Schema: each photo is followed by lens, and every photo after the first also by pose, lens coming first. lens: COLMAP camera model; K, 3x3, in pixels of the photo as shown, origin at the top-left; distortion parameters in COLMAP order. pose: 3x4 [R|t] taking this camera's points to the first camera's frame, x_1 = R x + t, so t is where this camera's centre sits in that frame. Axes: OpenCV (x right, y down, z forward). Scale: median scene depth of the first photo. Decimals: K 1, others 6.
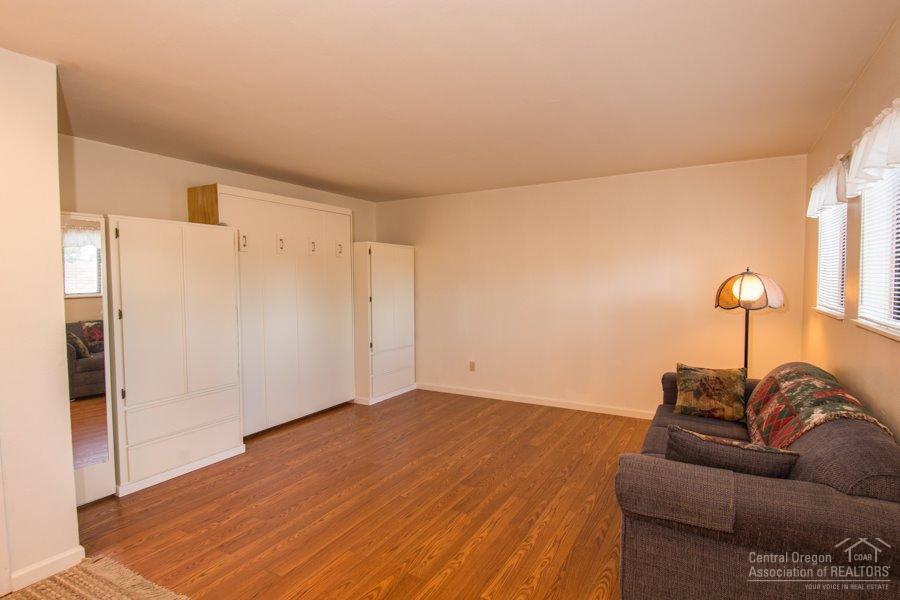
lens RADIAL K [[463.1, 0, 454.0], [0, 463.1, 323.3], [0, 0, 1]] dist [0.000389, -0.008978]
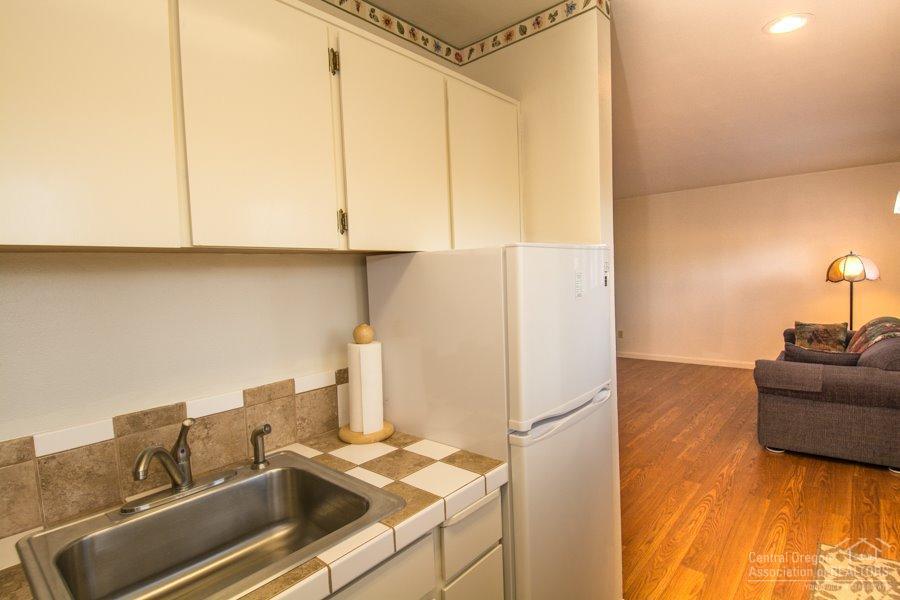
lens RADIAL K [[463.1, 0, 466.3], [0, 463.1, 309.2], [0, 0, 1]] dist [0.000389, -0.008978]
pose [[0.982283, -0.011190, -0.187071, -0.256275], [0.010286, 0.999930, -0.005800, 0.051411], [0.187123, 0.003773, 0.982329, -0.613788]]
